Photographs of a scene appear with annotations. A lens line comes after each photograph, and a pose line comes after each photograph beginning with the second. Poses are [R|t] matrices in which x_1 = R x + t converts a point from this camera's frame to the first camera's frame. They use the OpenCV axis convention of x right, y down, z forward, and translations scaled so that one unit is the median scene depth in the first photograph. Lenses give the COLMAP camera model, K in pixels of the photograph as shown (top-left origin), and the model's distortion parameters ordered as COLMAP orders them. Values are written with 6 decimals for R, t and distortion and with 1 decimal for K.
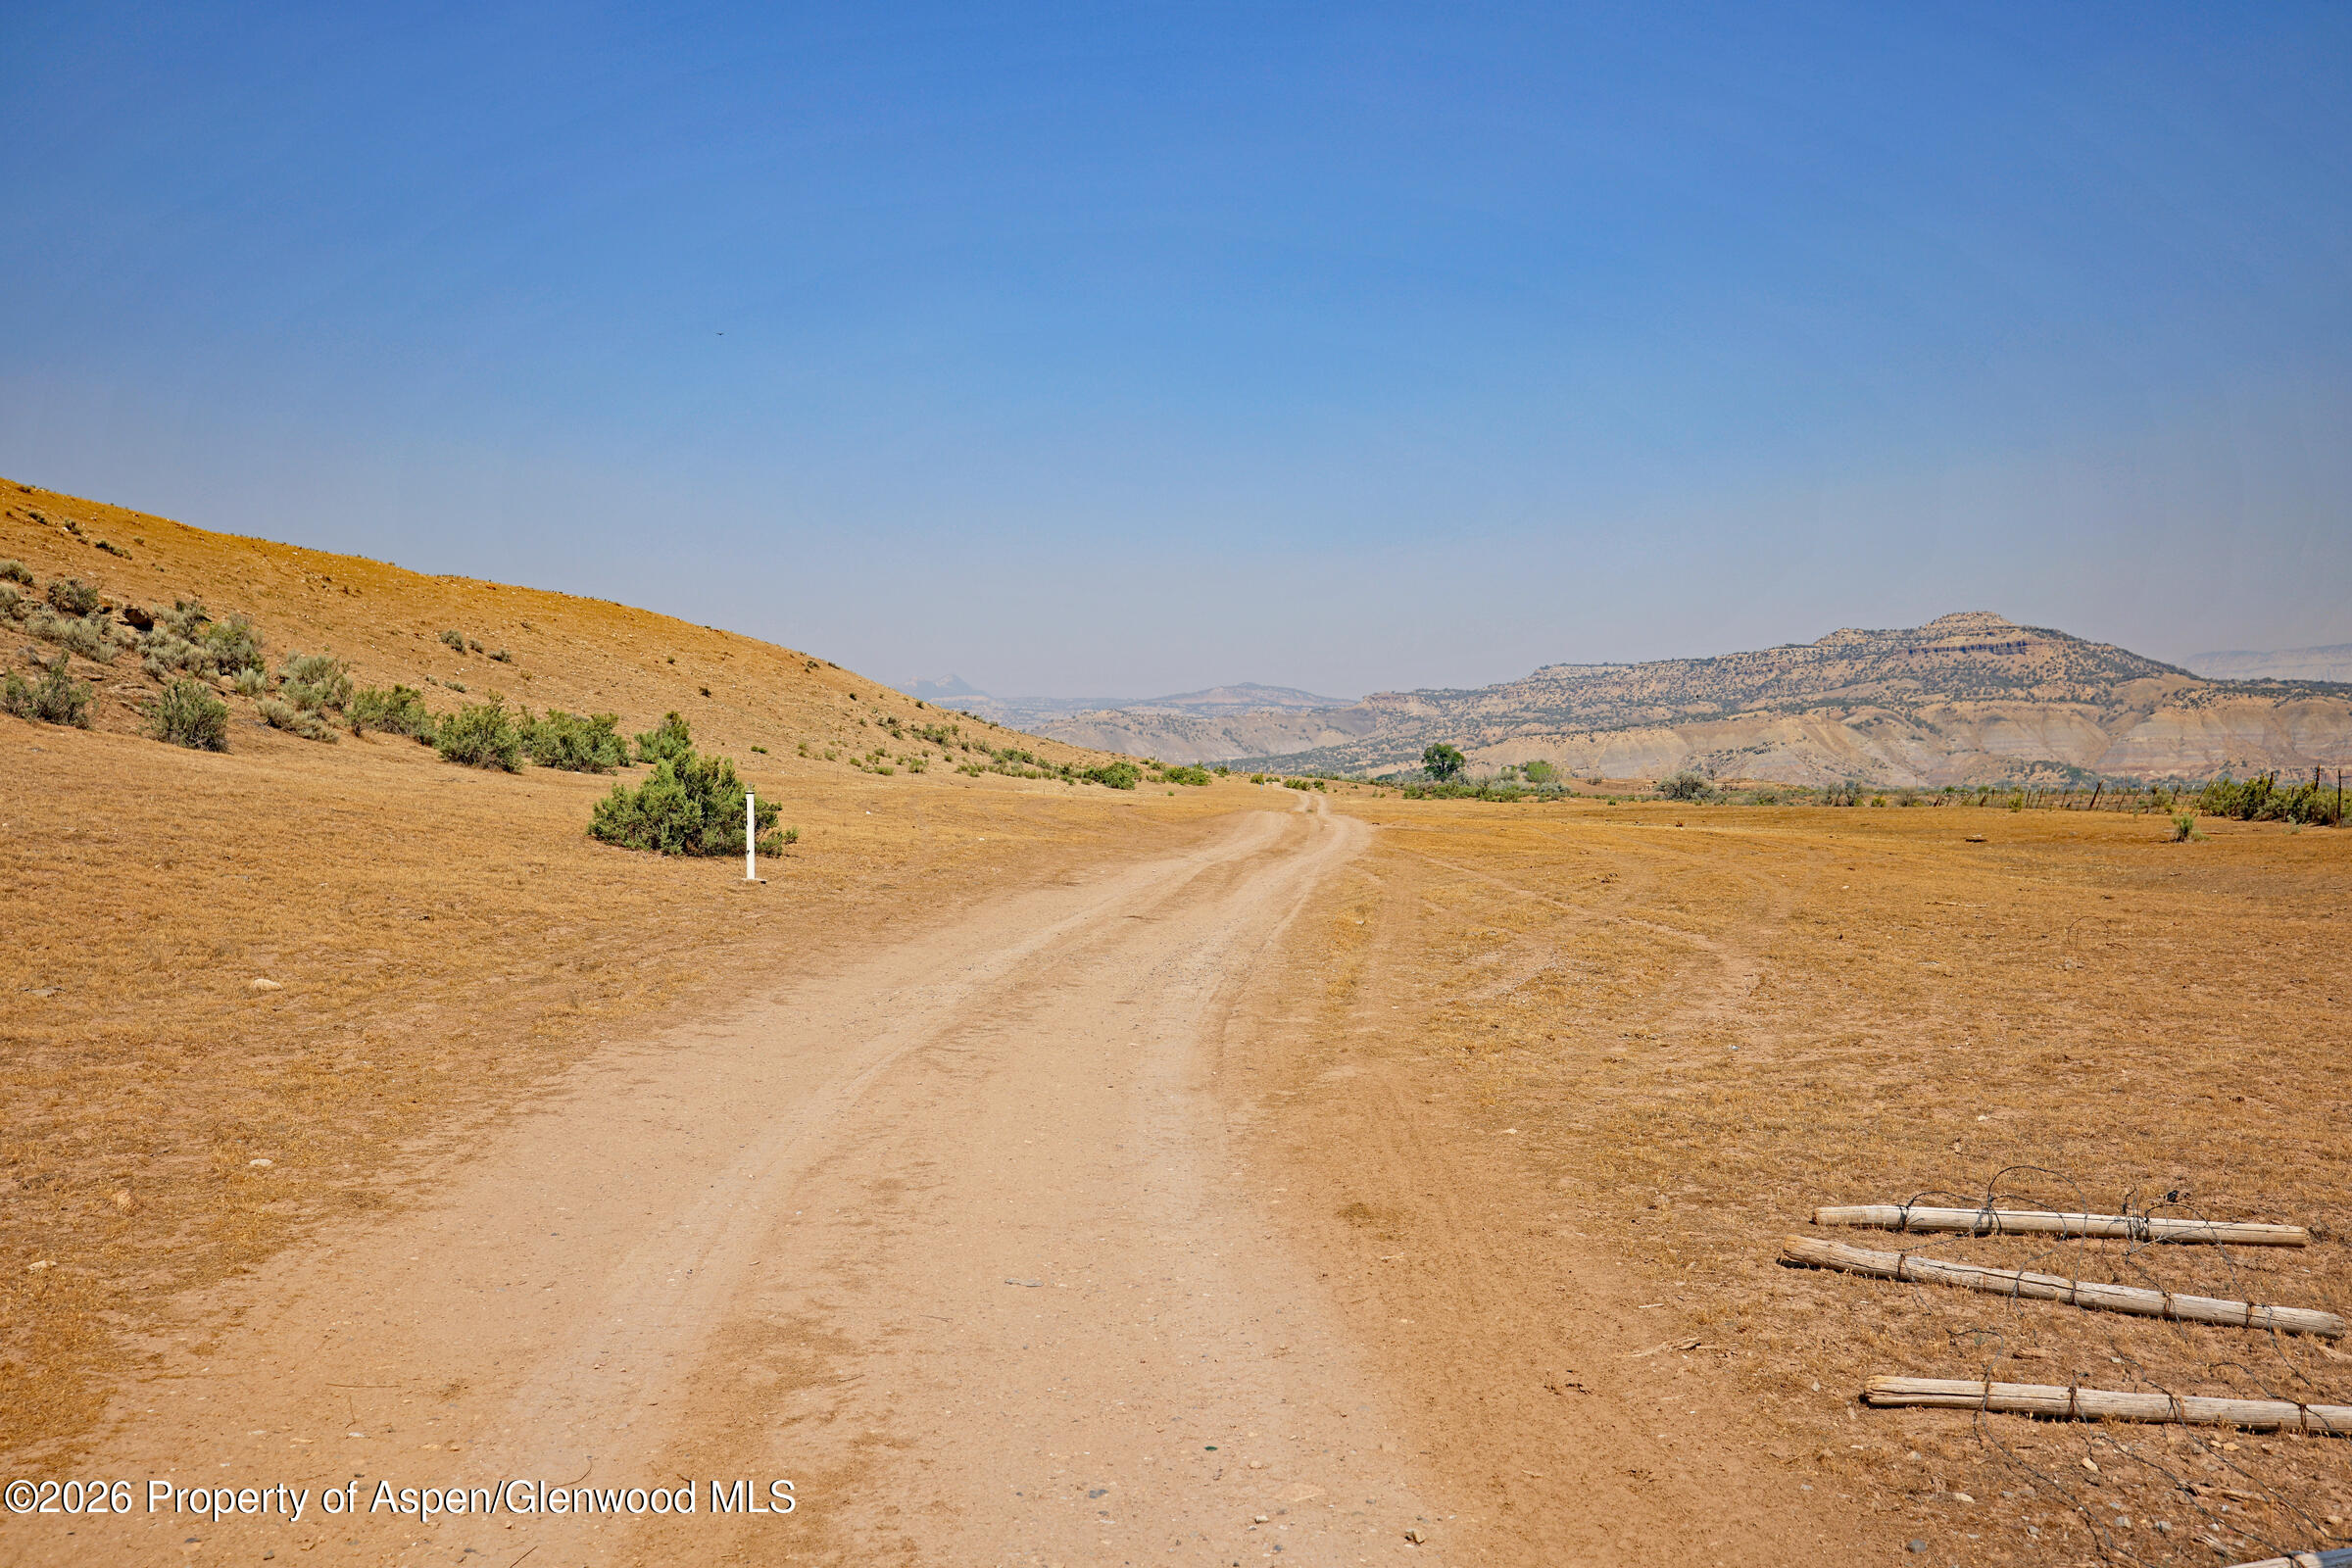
lens RADIAL K [[2232.5, 0, 1165.9], [0, 2232.5, 777.8], [0, 0, 1]] dist [0.054238, 0.000000]
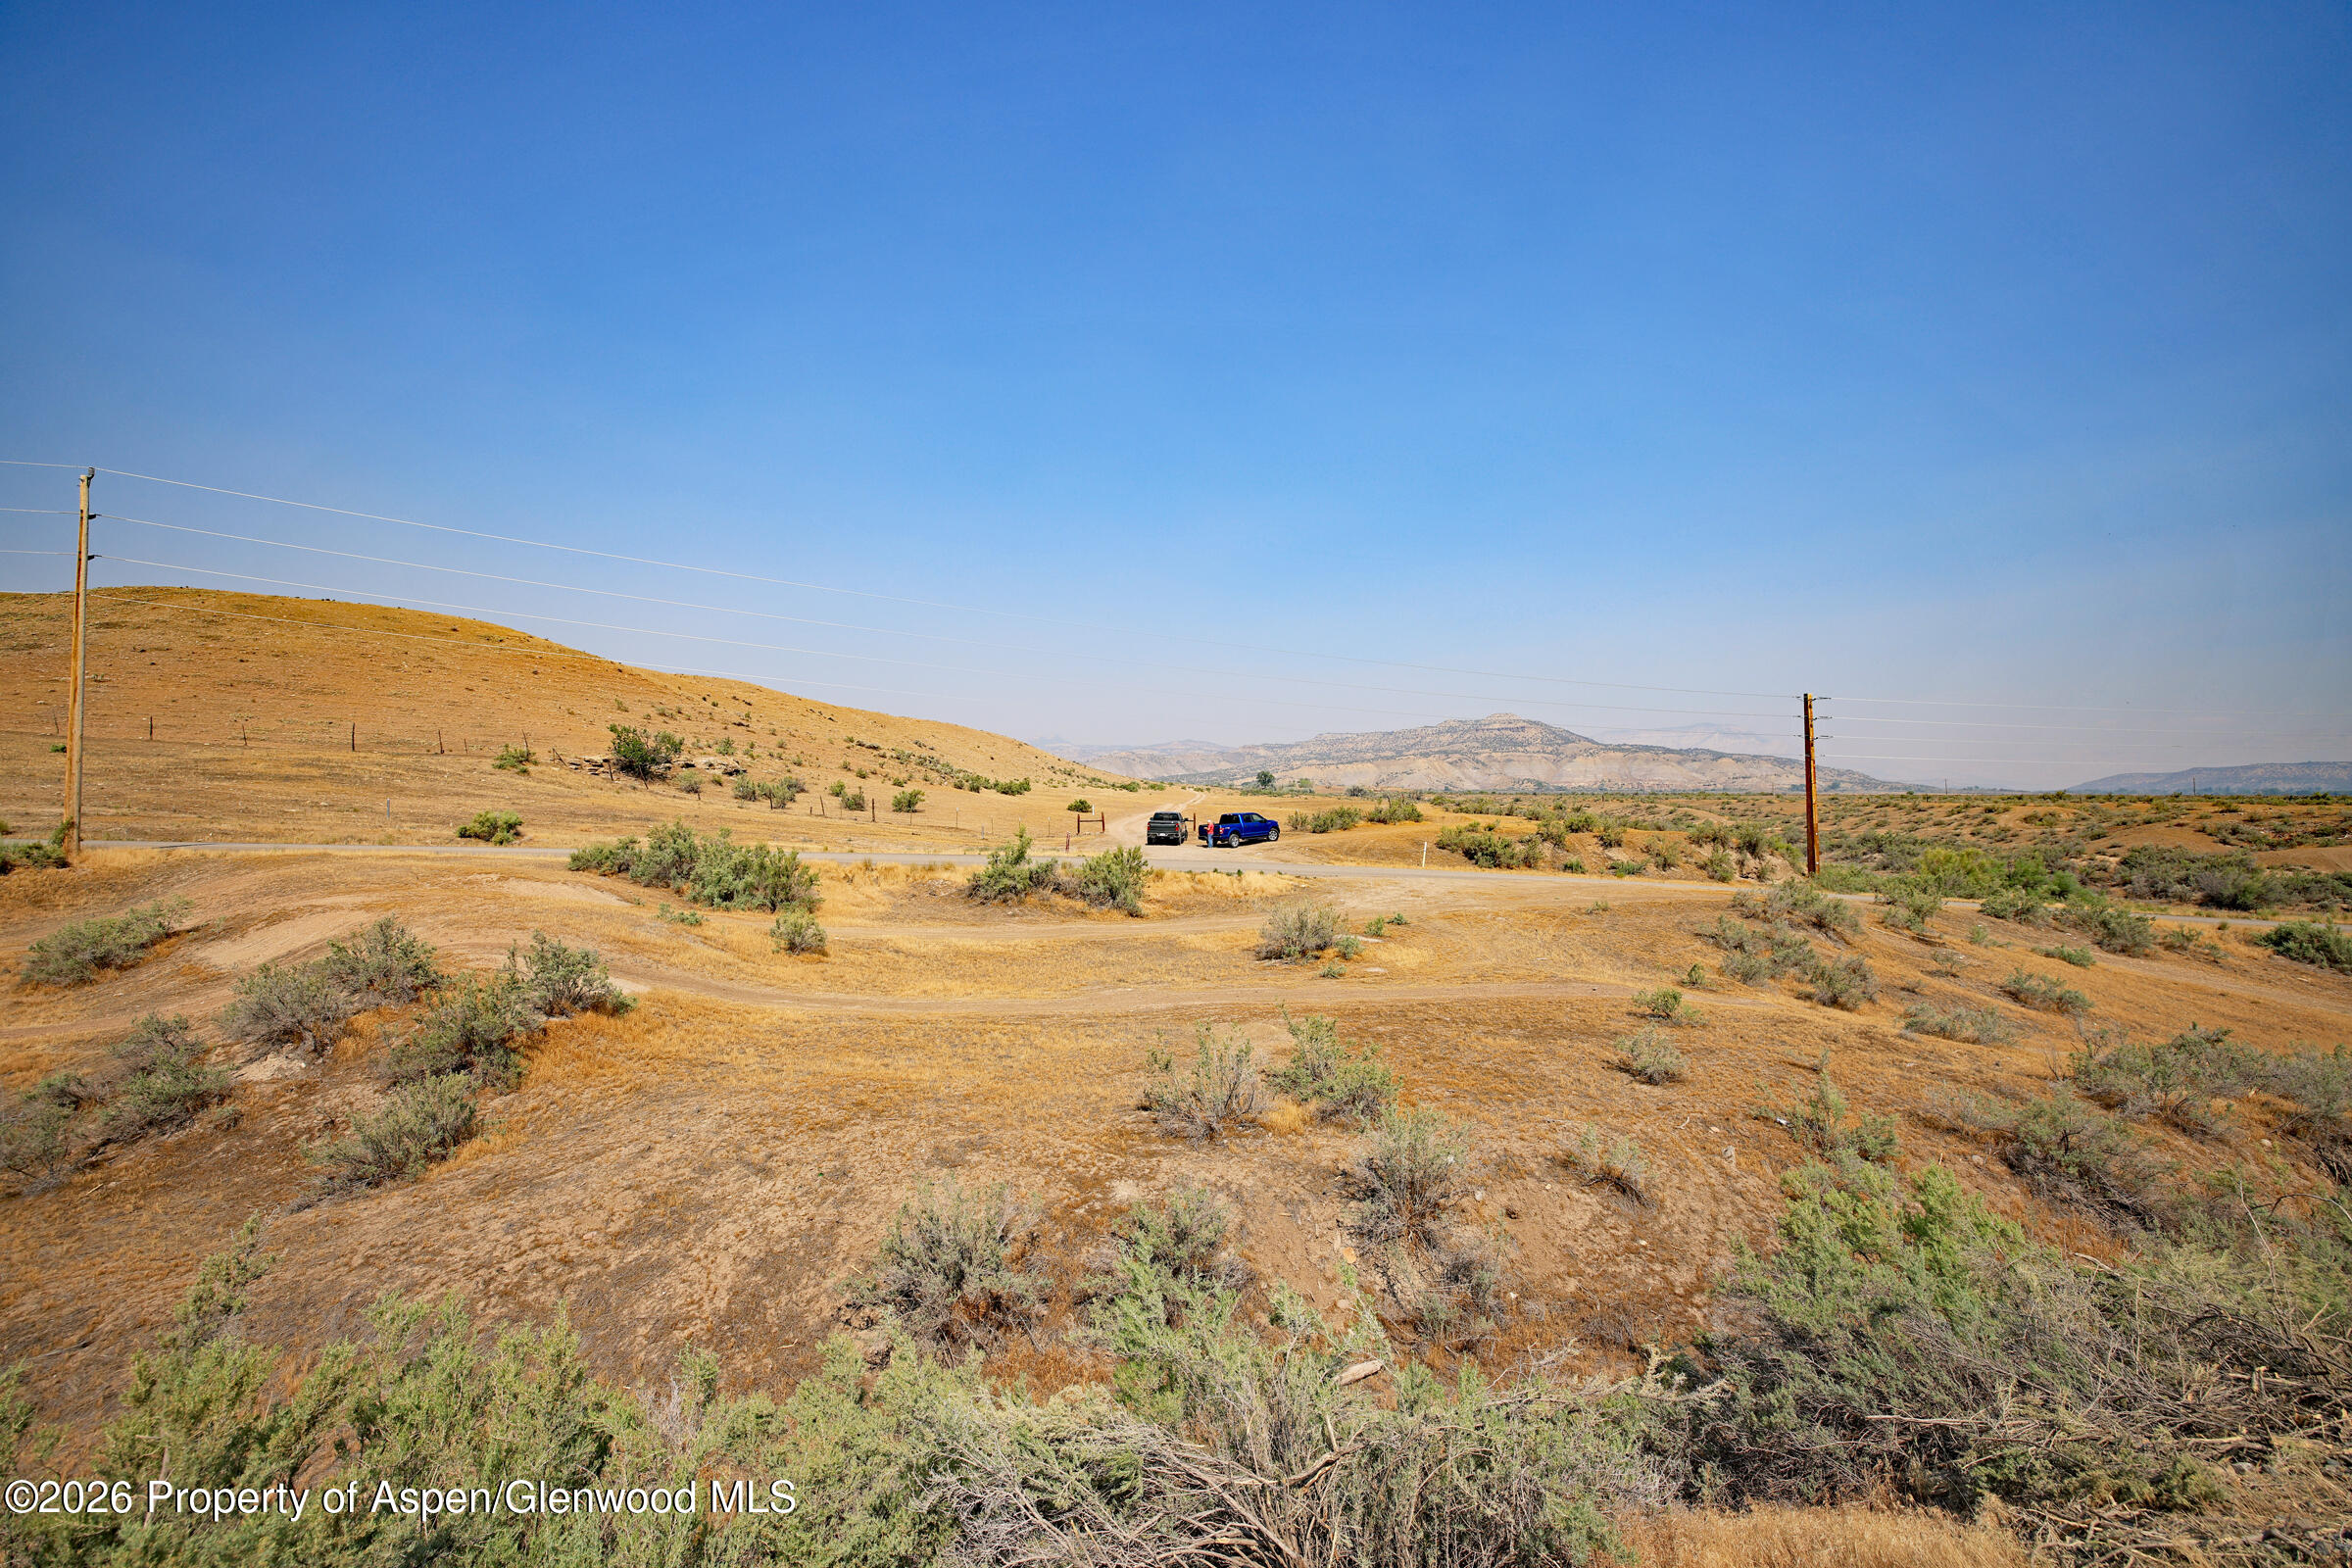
lens RADIAL K [[1011.6, 0, 1171.2], [0, 1011.6, 784.3], [0, 0, 1]] dist [-0.000665, -0.000023]
pose [[0.999775, 0.007988, 0.019646, 0.001237], [-0.008034, 0.999965, 0.002269, -0.003500], [-0.019627, -0.002426, 0.999804, -0.125939]]
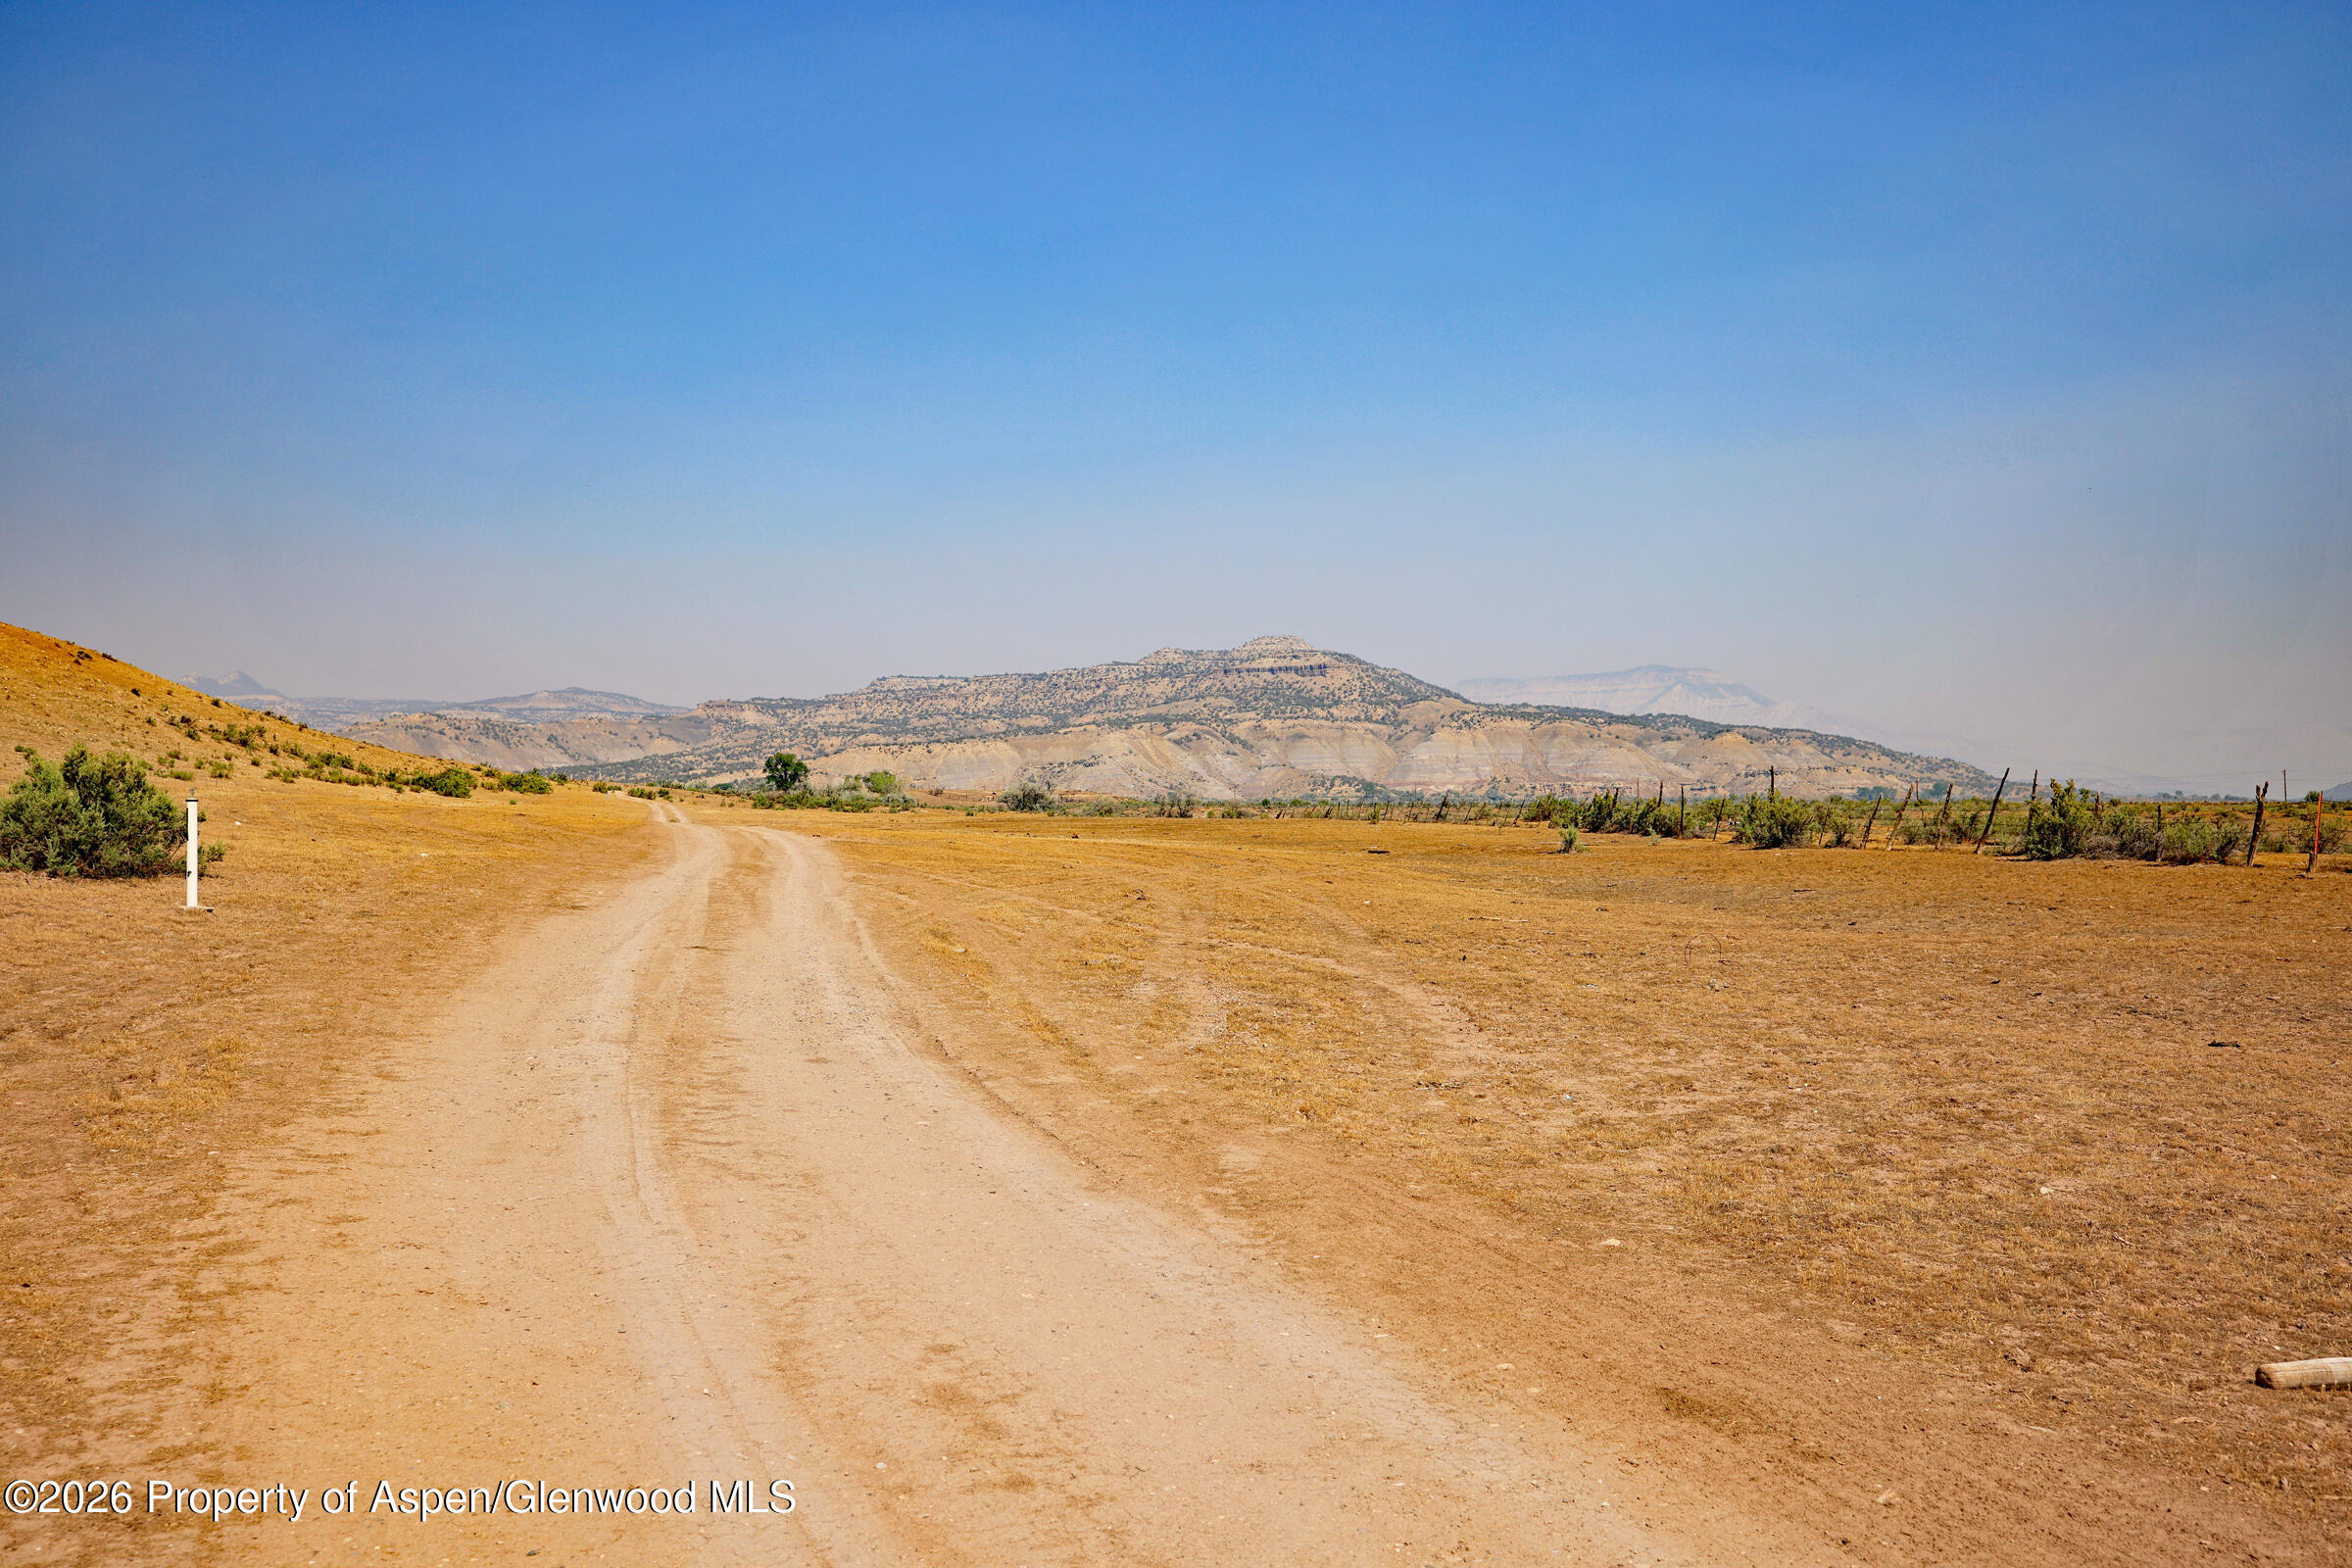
lens RADIAL K [[2232.5, 0, 1174.4], [0, 2232.5, 784.6], [0, 0, 1]] dist [0.054238, 0.000000]
pose [[0.955648, 0.007579, 0.294415, -0.003995], [-0.007136, 0.999971, -0.002580, 0.000030], [-0.294426, 0.000365, 0.955674, 0.005340]]
